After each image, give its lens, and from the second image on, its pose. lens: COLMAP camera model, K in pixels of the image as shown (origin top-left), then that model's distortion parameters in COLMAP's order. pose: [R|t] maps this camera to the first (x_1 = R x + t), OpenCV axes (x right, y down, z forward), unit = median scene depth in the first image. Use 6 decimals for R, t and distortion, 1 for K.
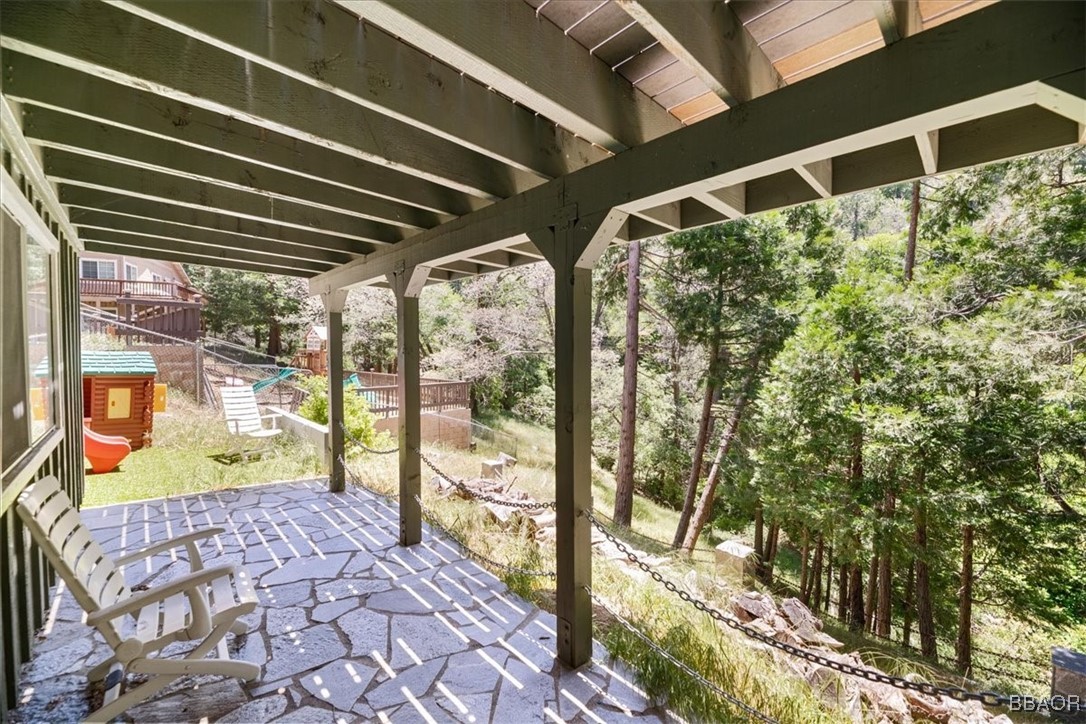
lens RADIAL K [[439.3, 0, 541.4], [0, 439.3, 366.9], [0, 0, 1]] dist [-0.001433, -0.003497]
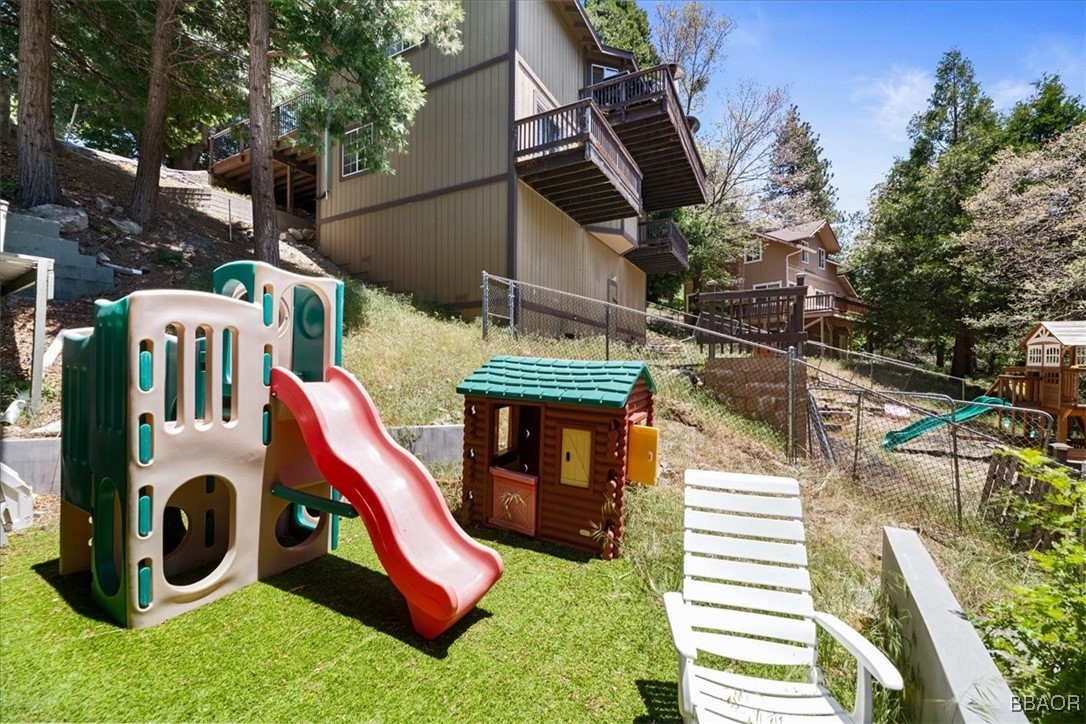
lens RADIAL K [[439.3, 0, 541.4], [0, 439.3, 366.9], [0, 0, 1]] dist [-0.001433, -0.003497]
pose [[0.247547, -0.009532, -0.968829, -0.118370], [-0.037861, 0.999093, -0.019504, -0.003605], [0.968136, 0.041509, 0.246961, 0.211145]]
